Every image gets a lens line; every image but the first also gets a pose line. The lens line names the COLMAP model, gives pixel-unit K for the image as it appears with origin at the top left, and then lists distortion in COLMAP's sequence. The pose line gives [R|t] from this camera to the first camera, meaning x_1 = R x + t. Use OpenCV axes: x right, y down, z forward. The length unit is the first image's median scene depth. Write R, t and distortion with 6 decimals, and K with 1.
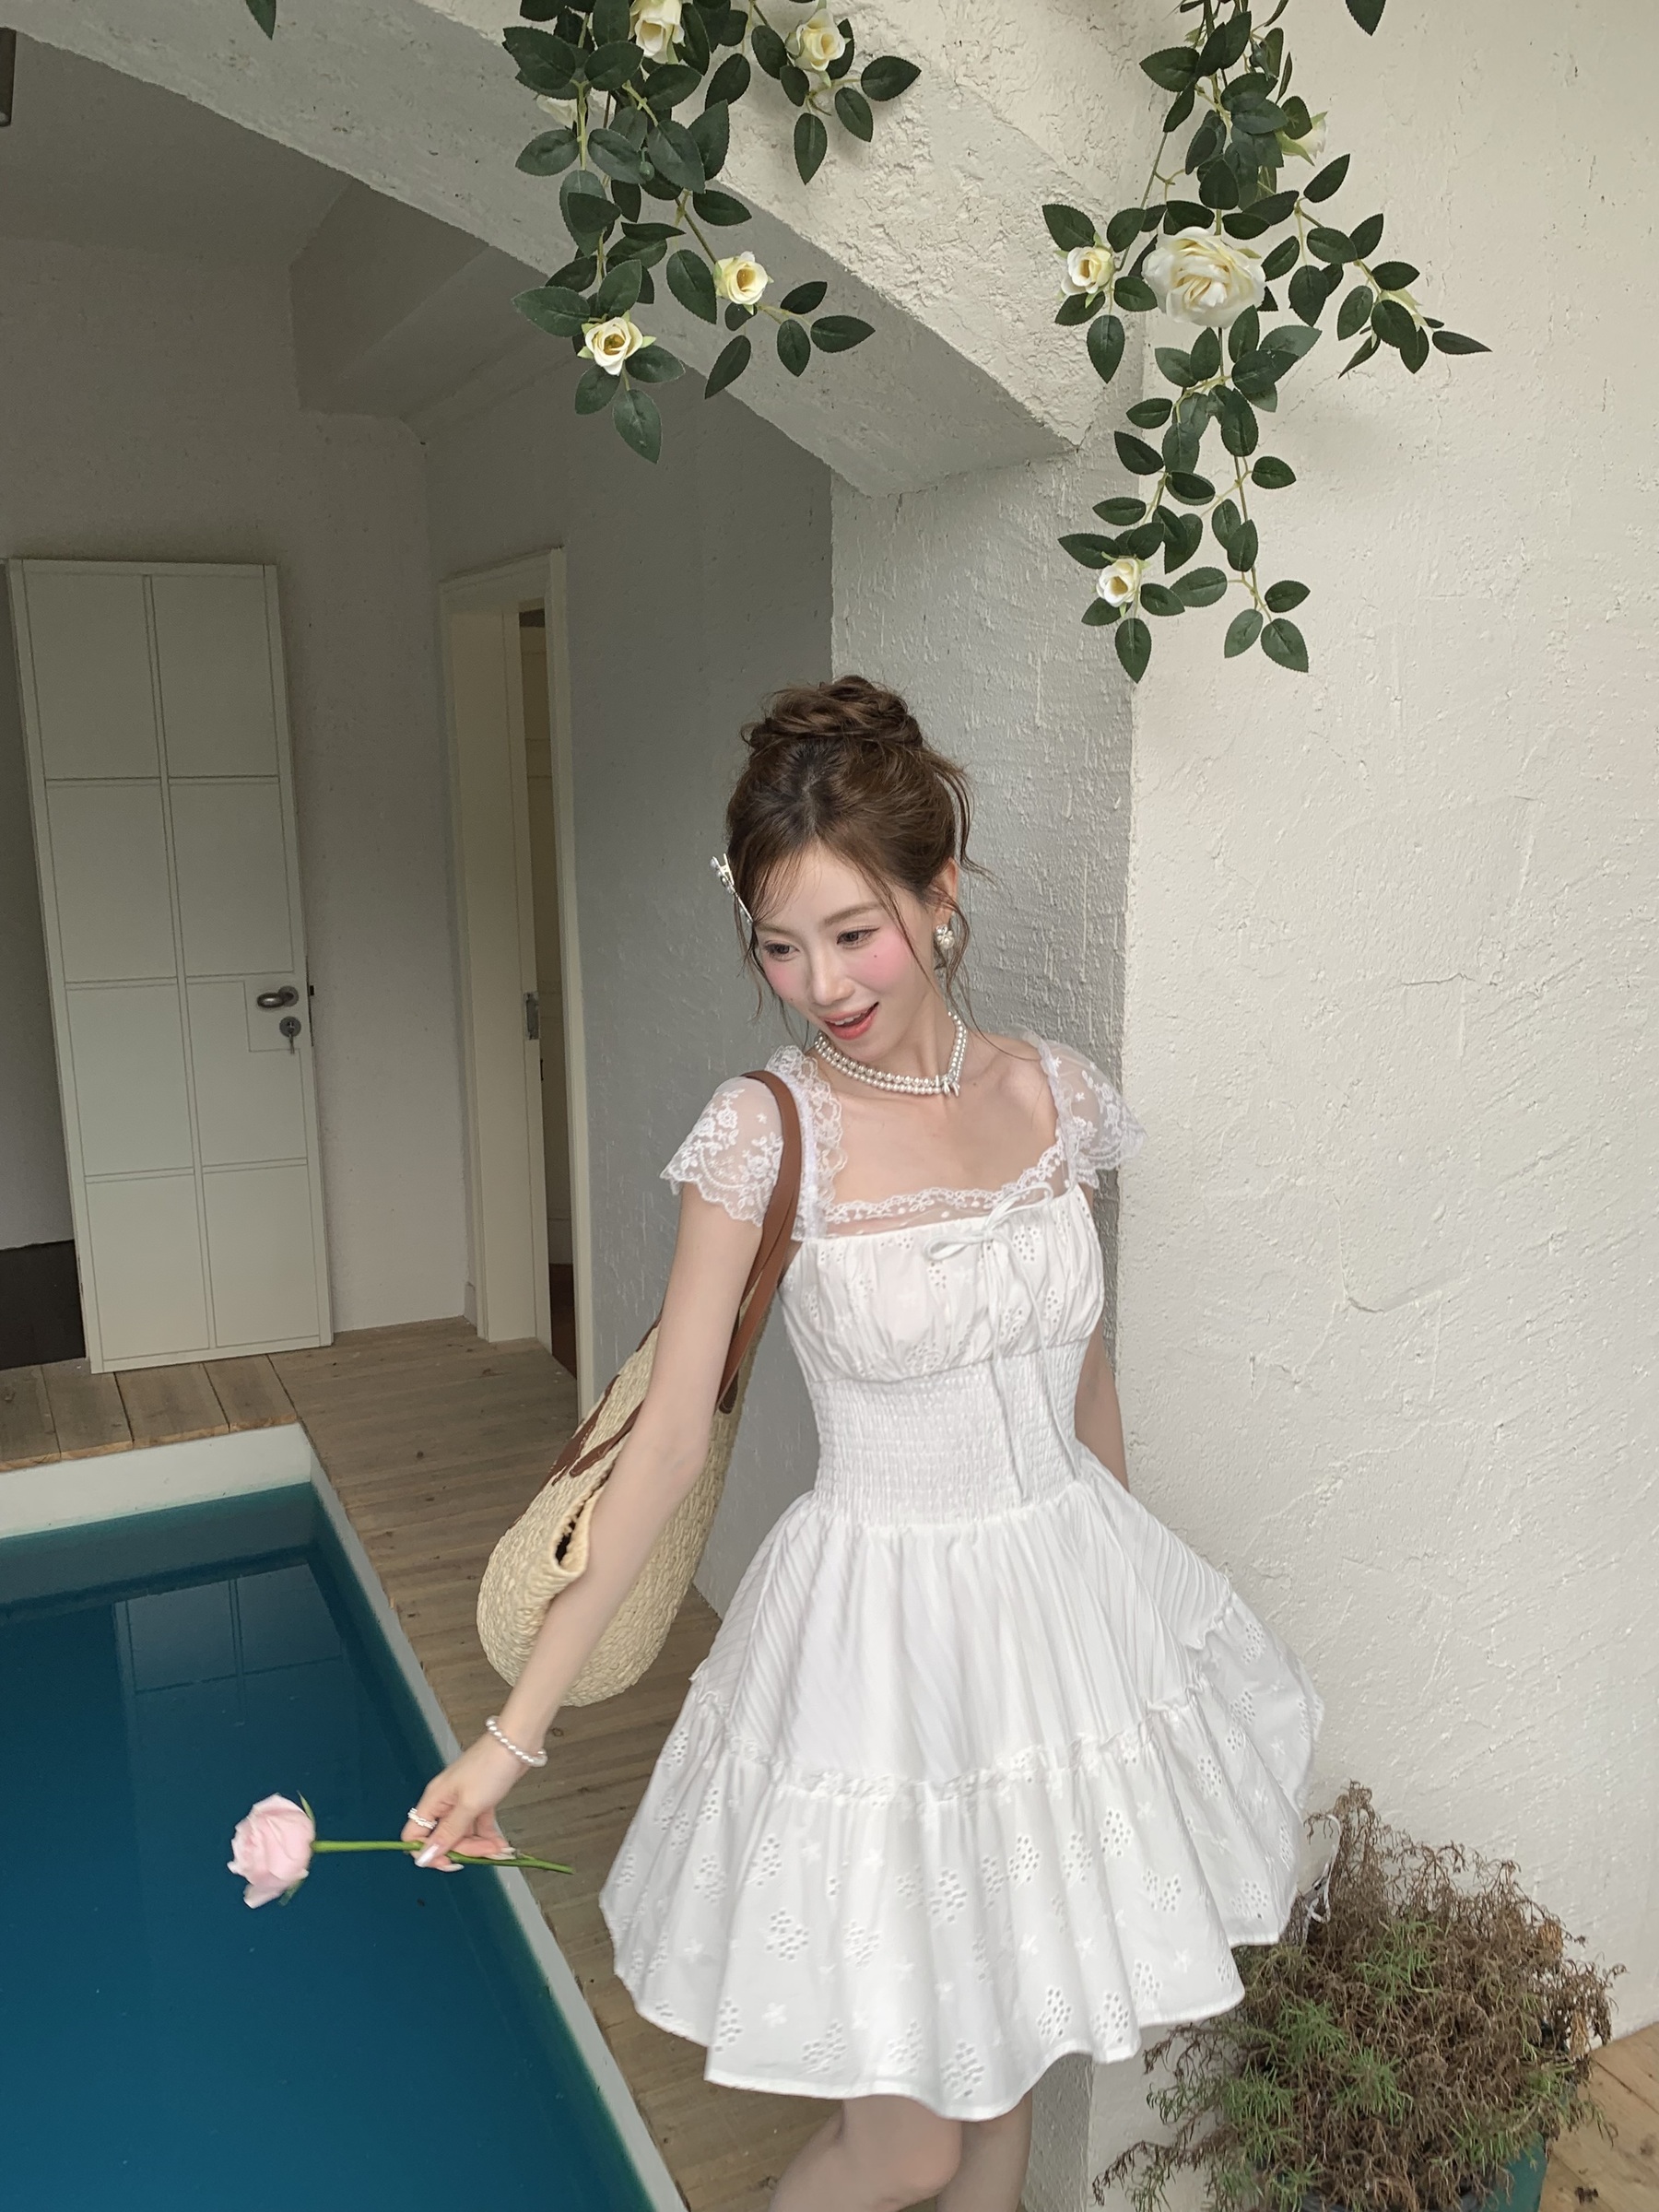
lens RADIAL K [[1835.1, 0, 828.4], [0, 1835.1, 1136.8], [0, 0, 1]] dist [-0.007379, 0.016248]
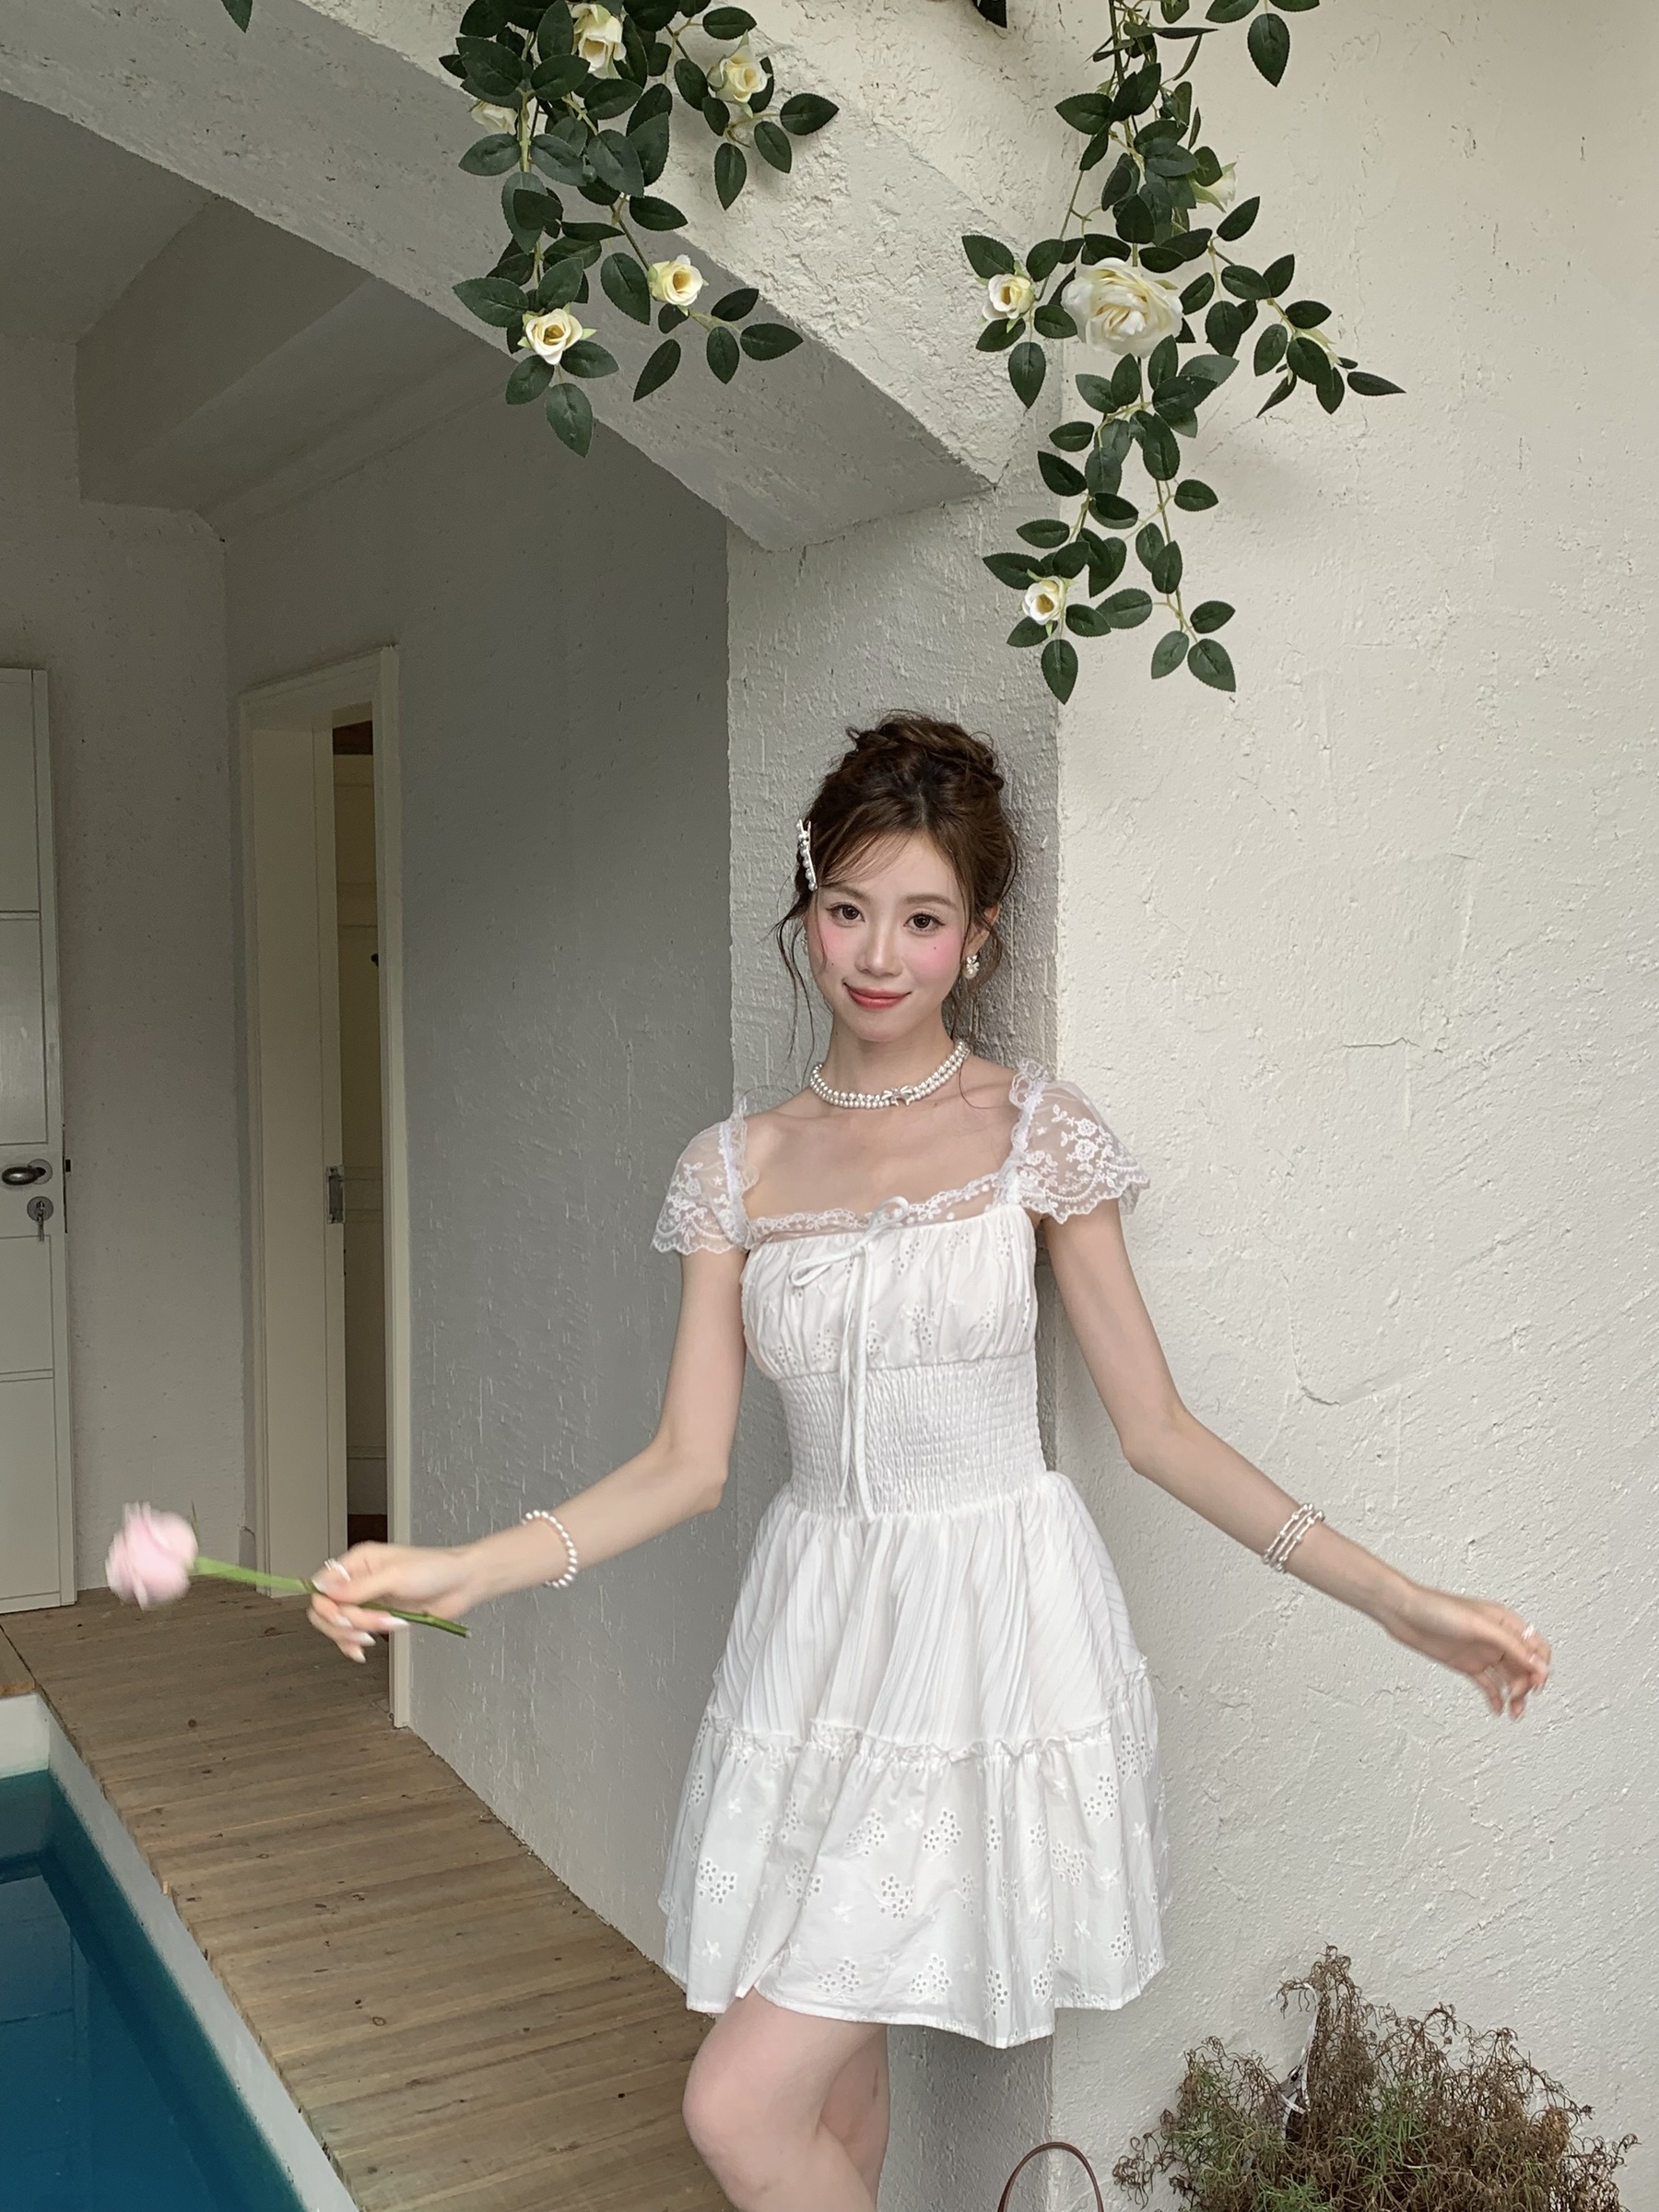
lens RADIAL K [[2245.4, 0, 847.2], [0, 2245.4, 1112.9], [0, 0, 1]] dist [0.064854, -0.176133]
pose [[0.996513, -0.001071, 0.083435, -0.044114], [0.012438, 0.990652, -0.135844, 0.120395], [-0.082509, 0.136408, 0.987211, -0.135398]]
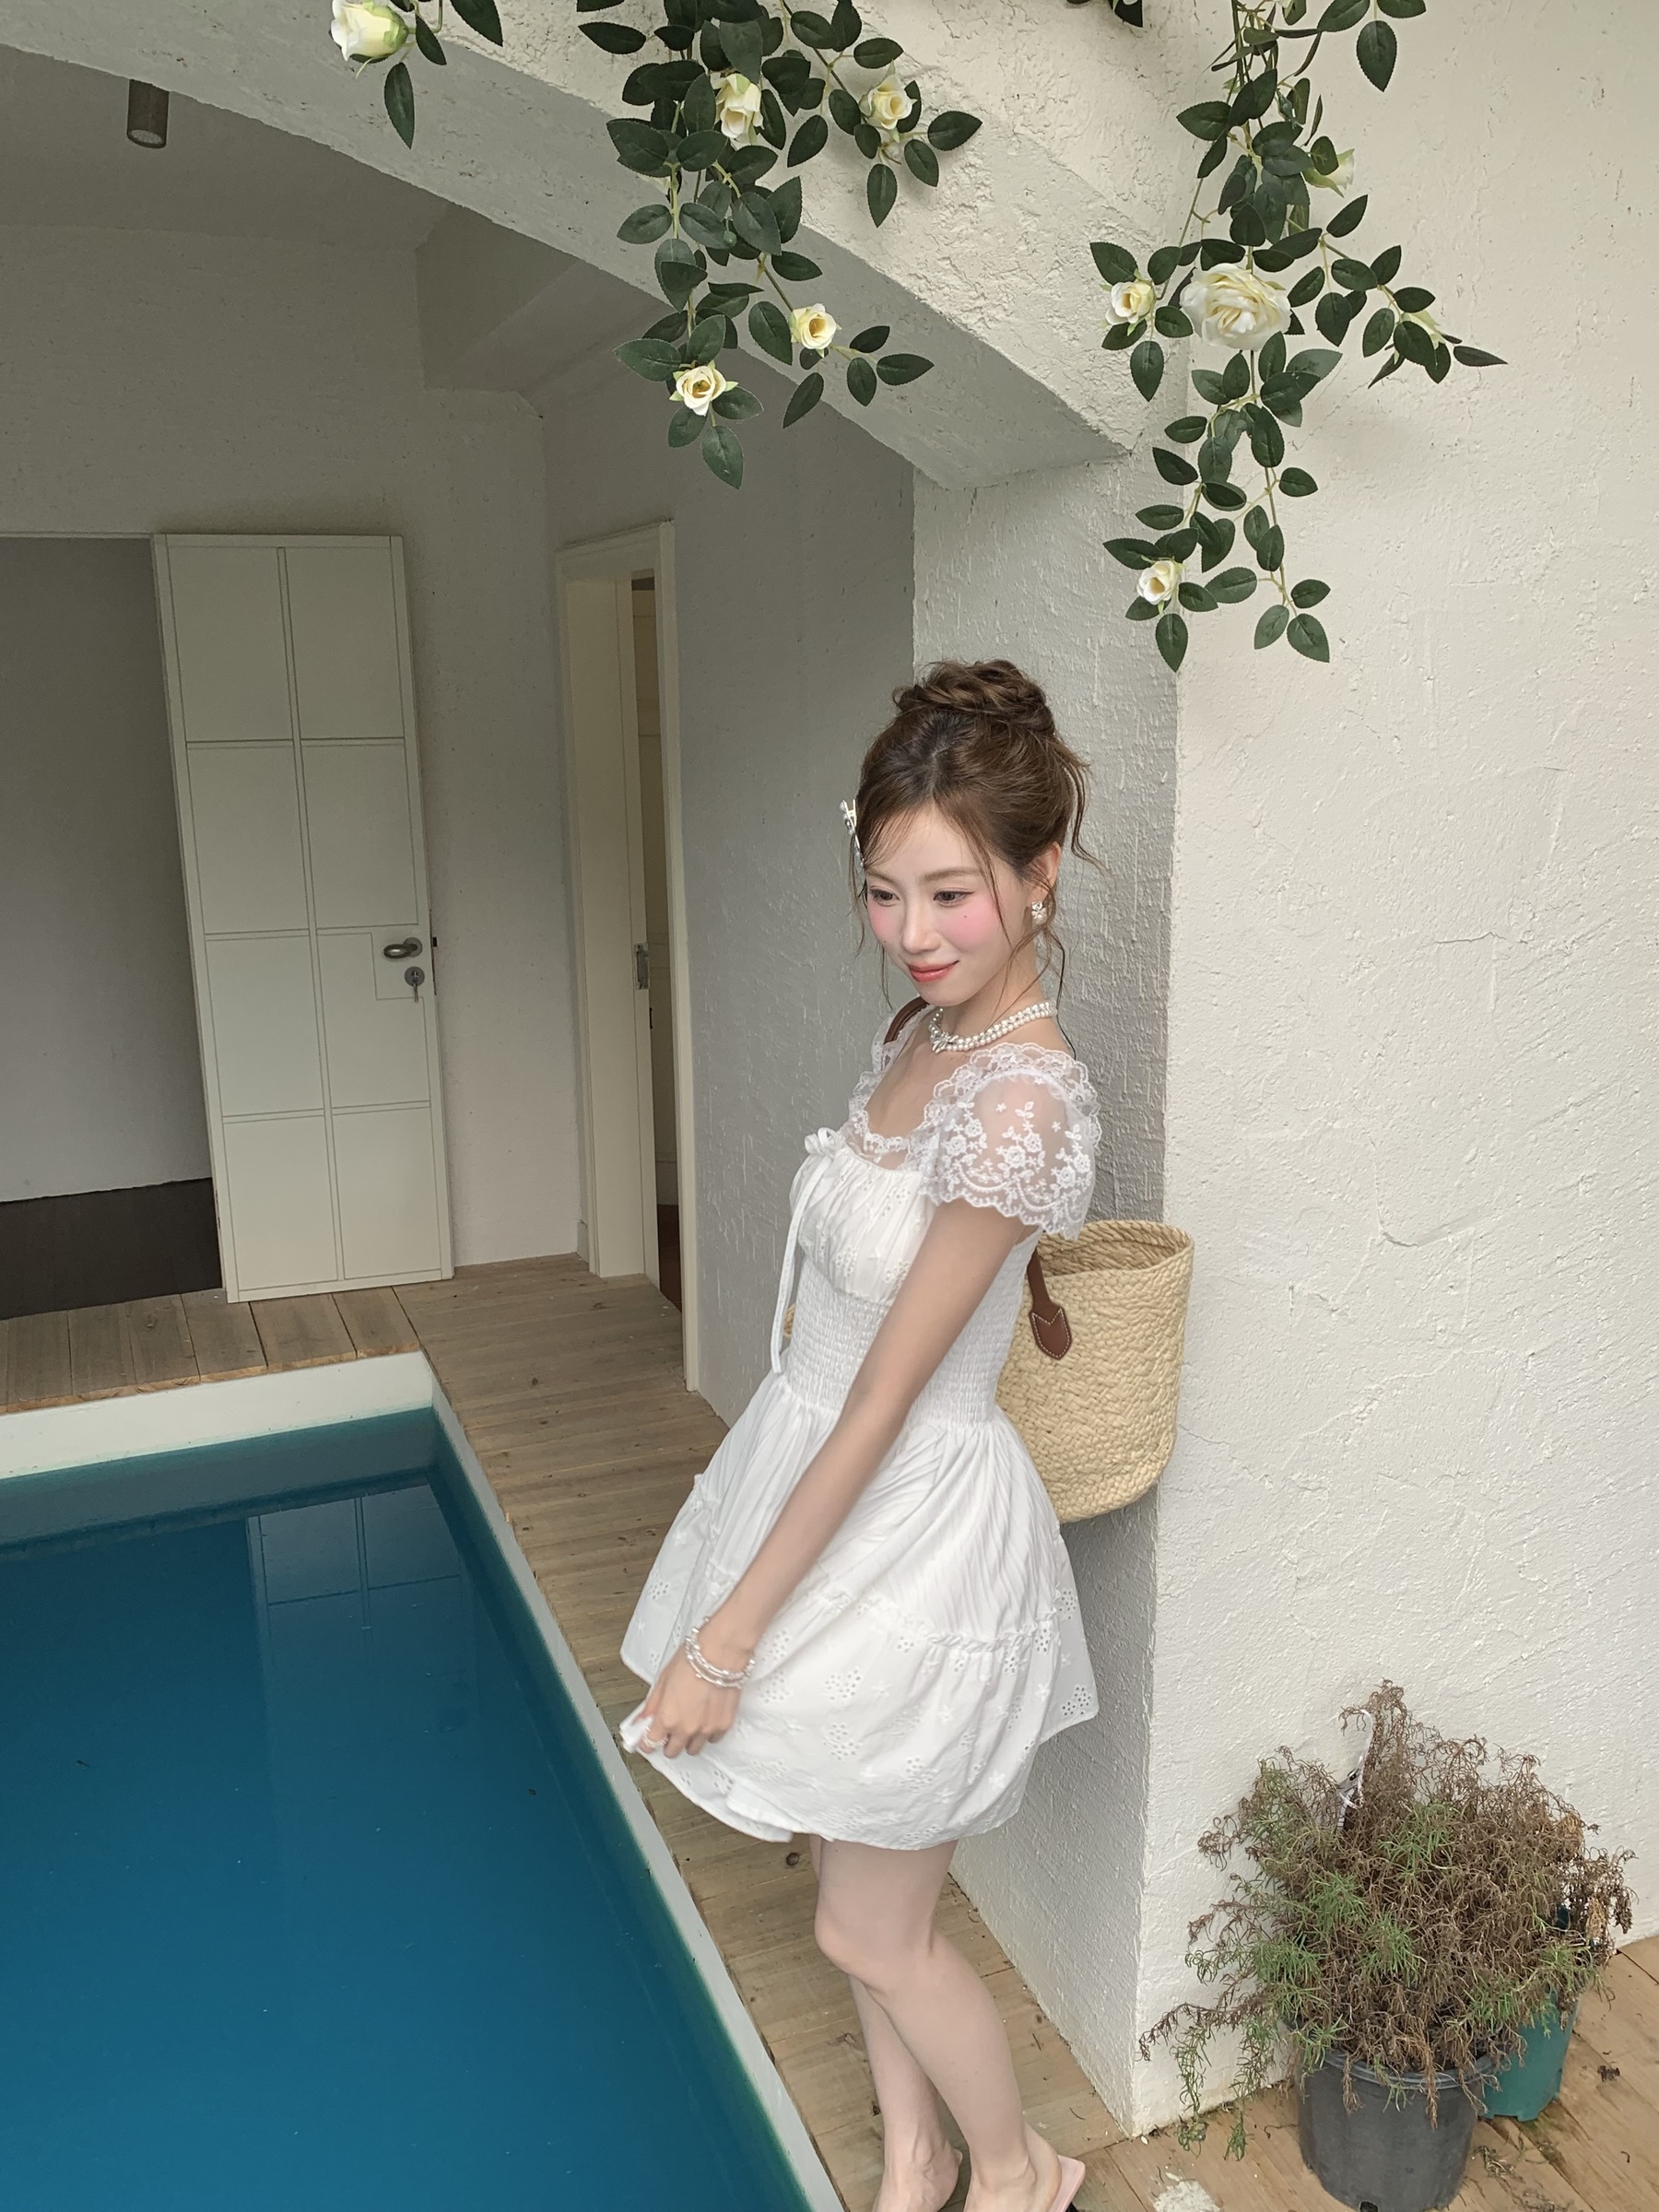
lens RADIAL K [[1830.4, 0, 843.7], [0, 1830.4, 1111.8], [0, 0, 1]] dist [-0.003252, 0.004796]
pose [[0.998581, 0.006960, -0.052790, 0.026299], [-0.006165, 0.999865, 0.015211, 0.002372], [0.052888, -0.014864, 0.998490, -0.108901]]
